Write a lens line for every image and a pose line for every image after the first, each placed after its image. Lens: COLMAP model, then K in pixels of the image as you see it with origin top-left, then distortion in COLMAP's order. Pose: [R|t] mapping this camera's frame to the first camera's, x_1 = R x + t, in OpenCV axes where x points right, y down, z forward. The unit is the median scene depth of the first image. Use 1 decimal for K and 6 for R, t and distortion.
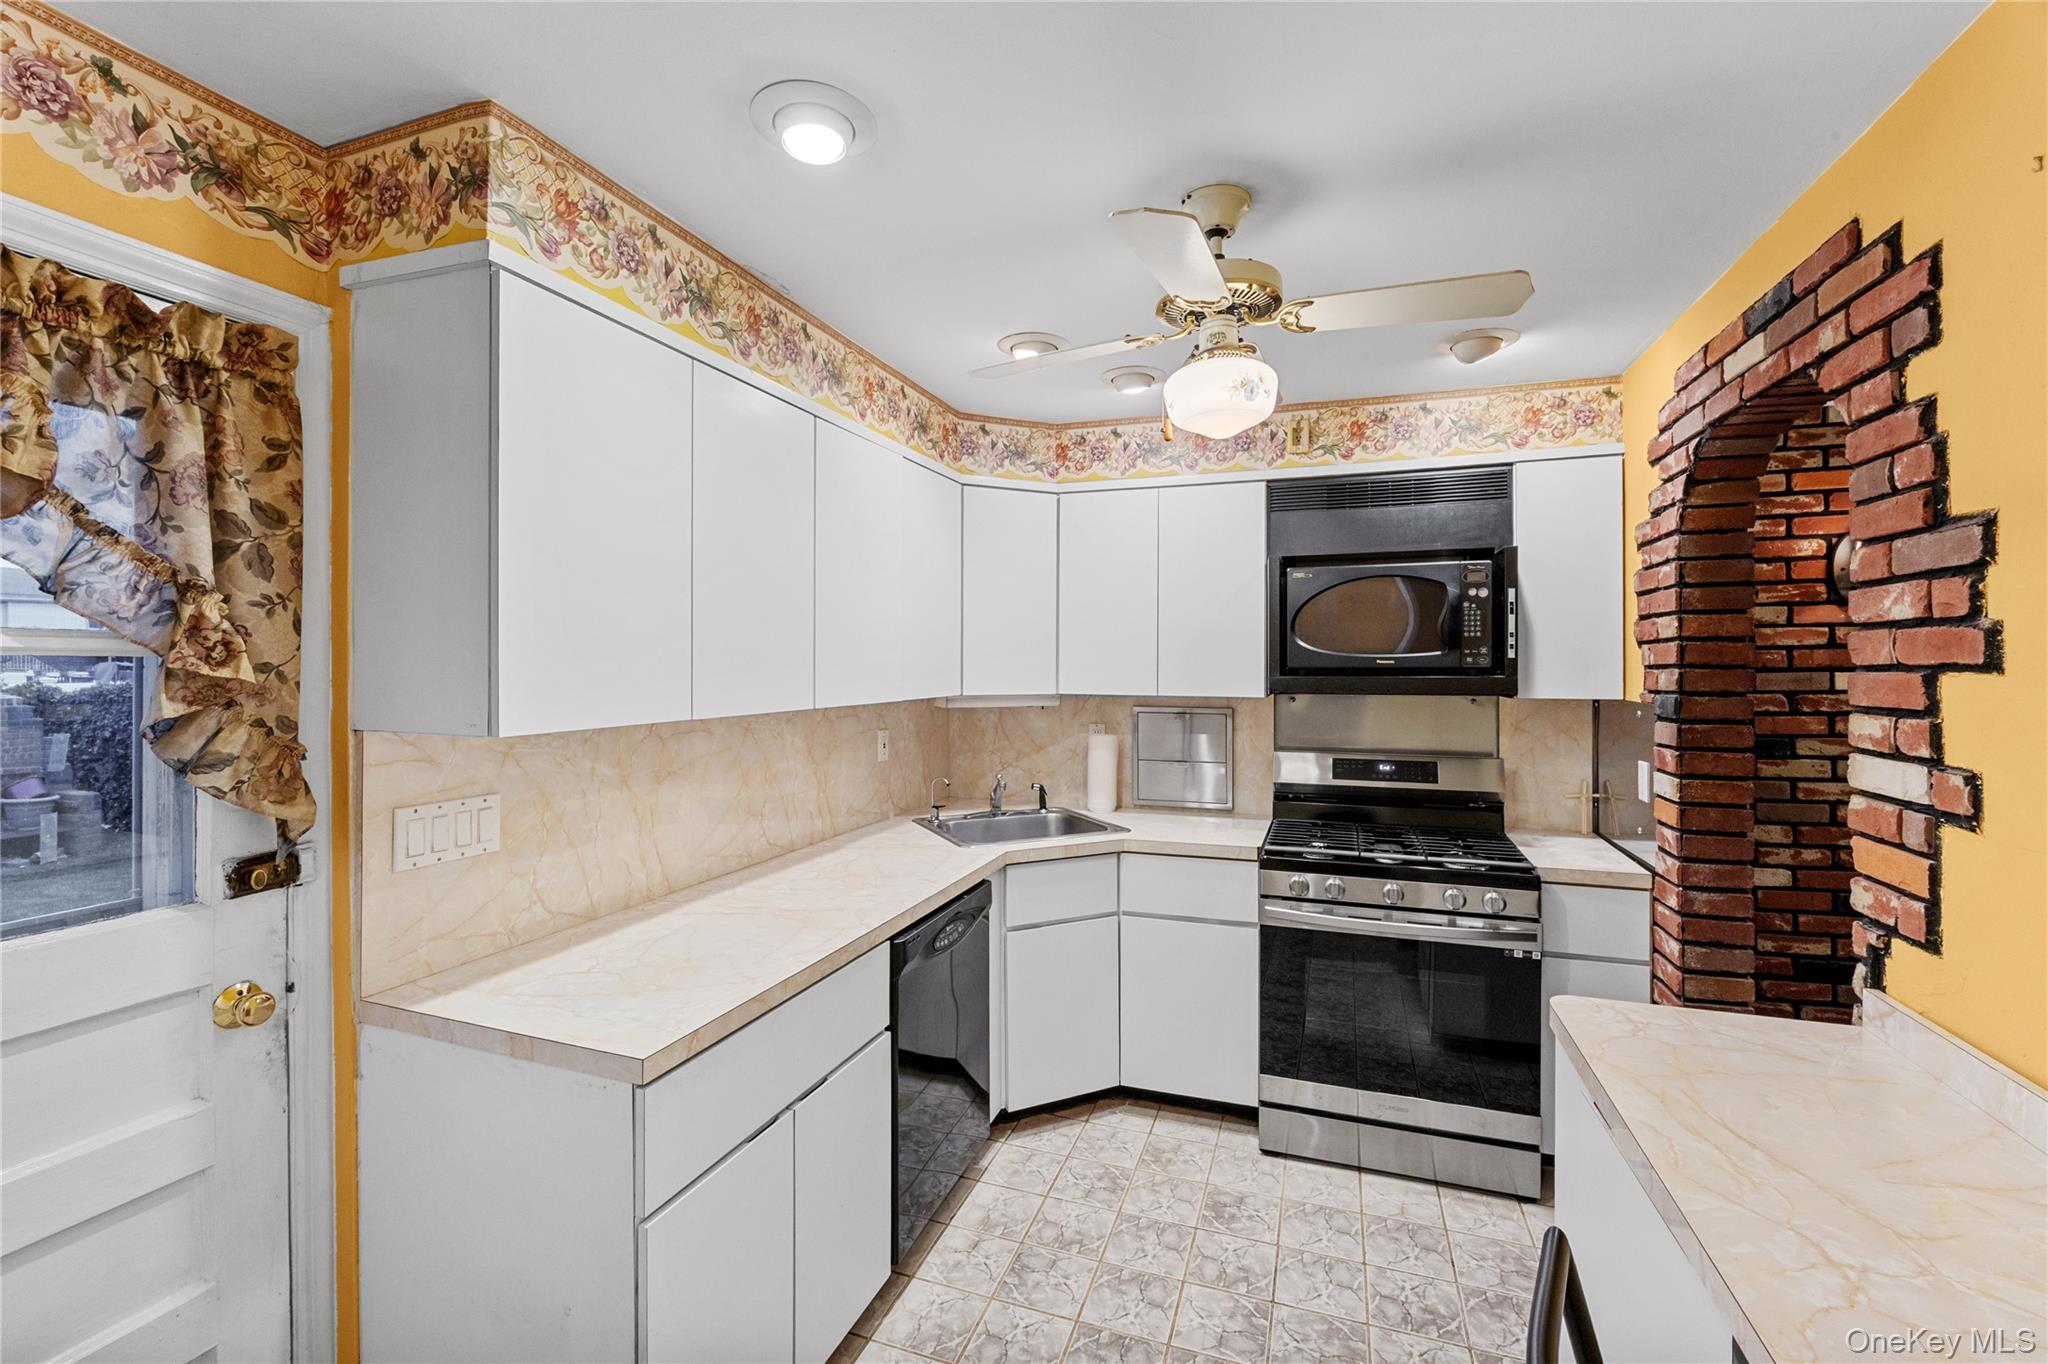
lens RADIAL K [[850.0, 0, 1043.0], [0, 850.0, 660.6], [0, 0, 1]] dist [-0.013753, 0.000570]
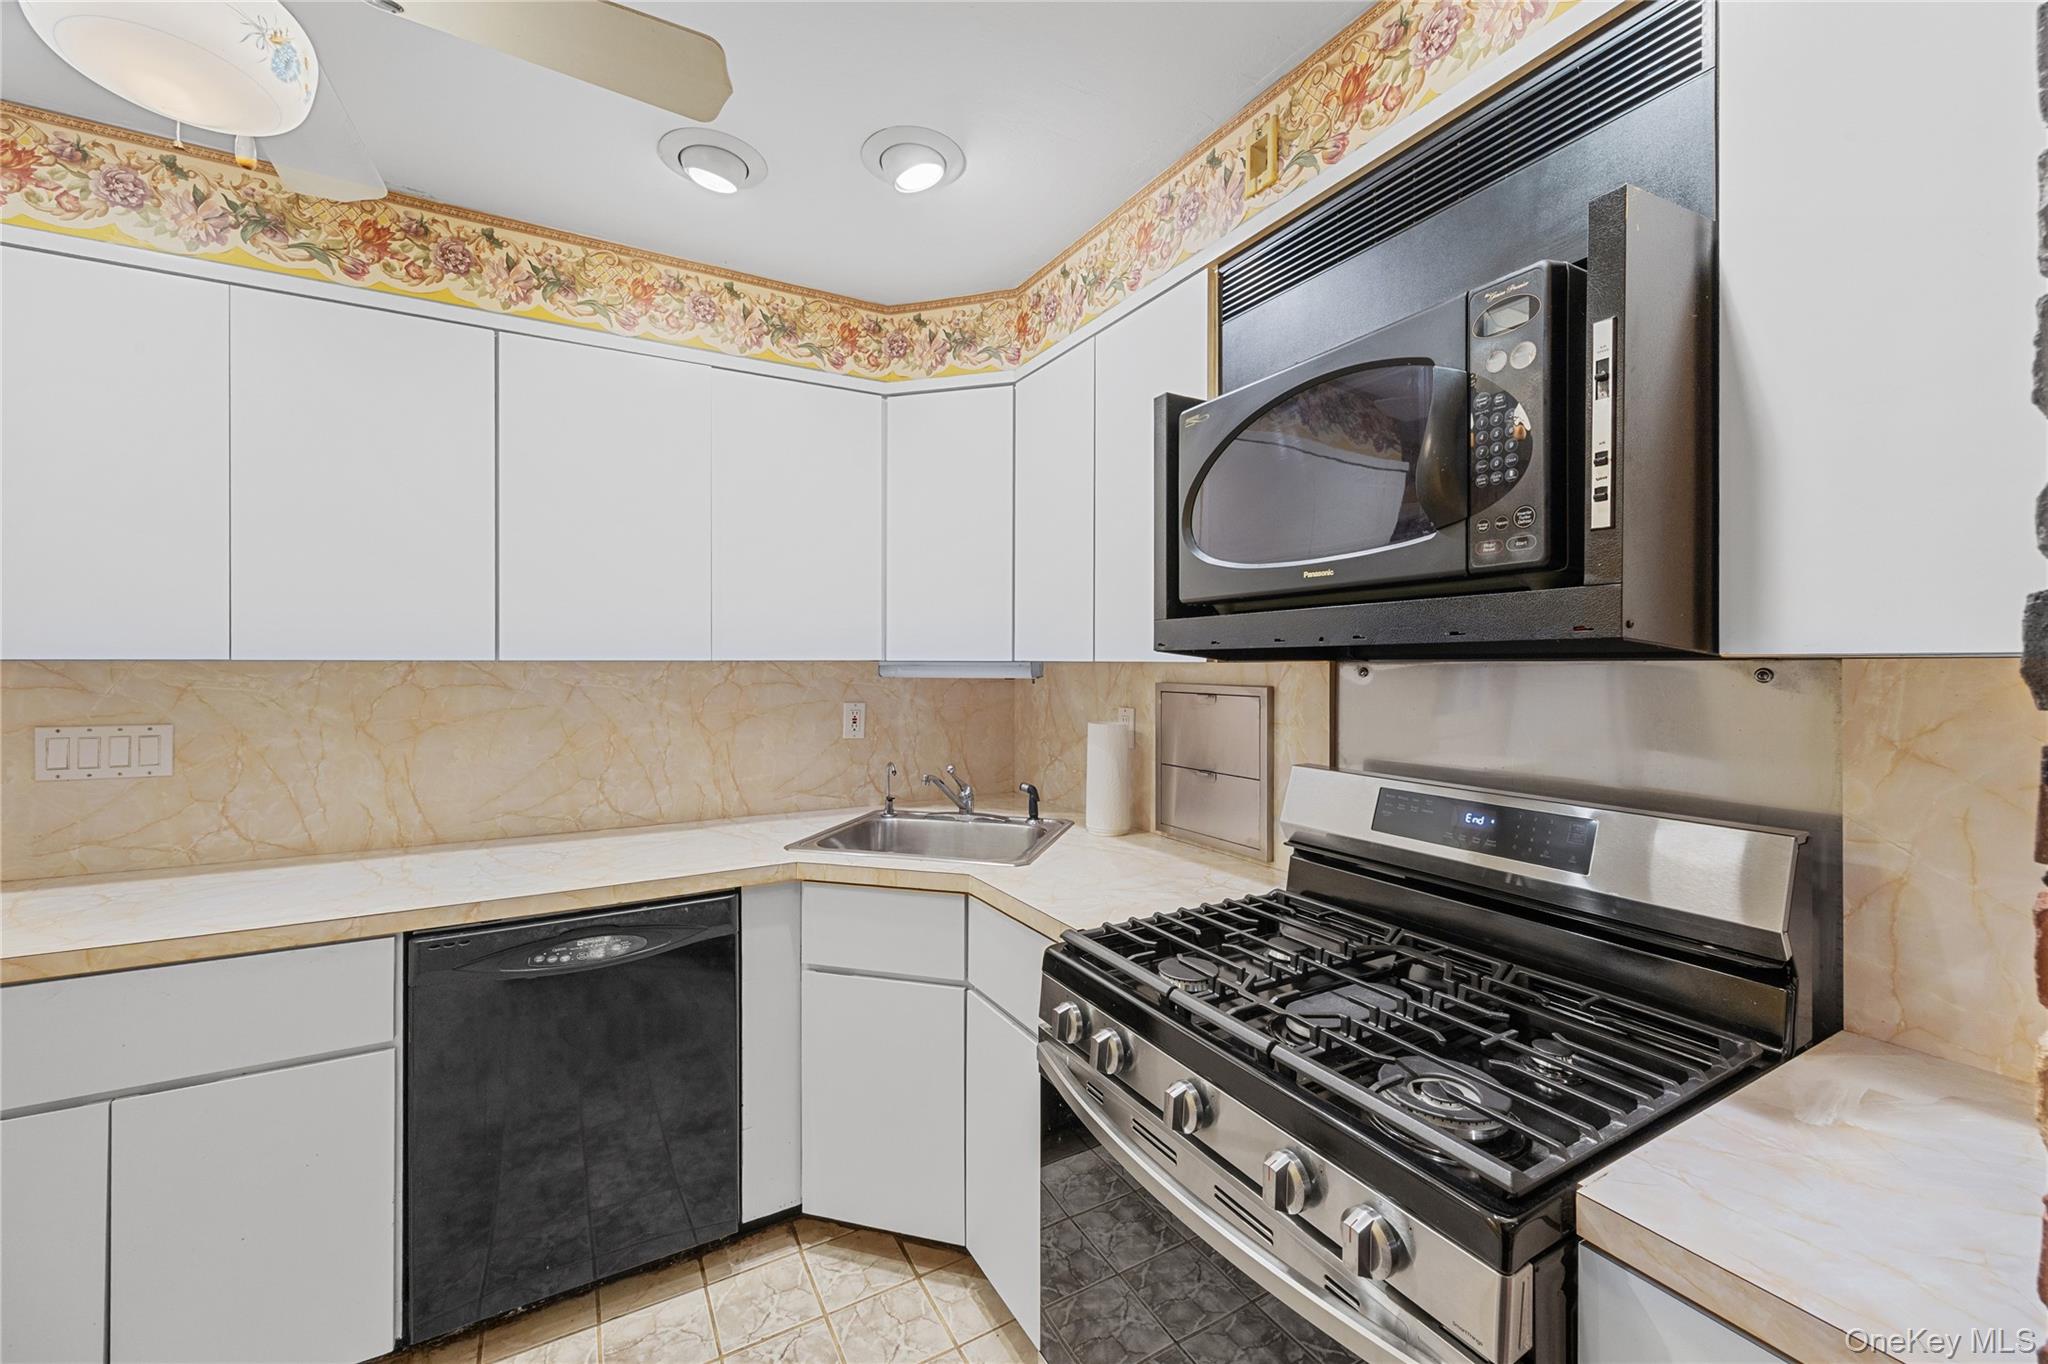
lens RADIAL K [[807.5, 0, 1025.5], [0, 807.5, 661.4], [0, 0, 1]] dist [0.003453, -0.000987]
pose [[0.755111, -0.000359, -0.655597, 0.581394], [0.000920, 0.999999, 0.000512, 0.048005], [0.655596, -0.000990, 0.755111, 0.598385]]
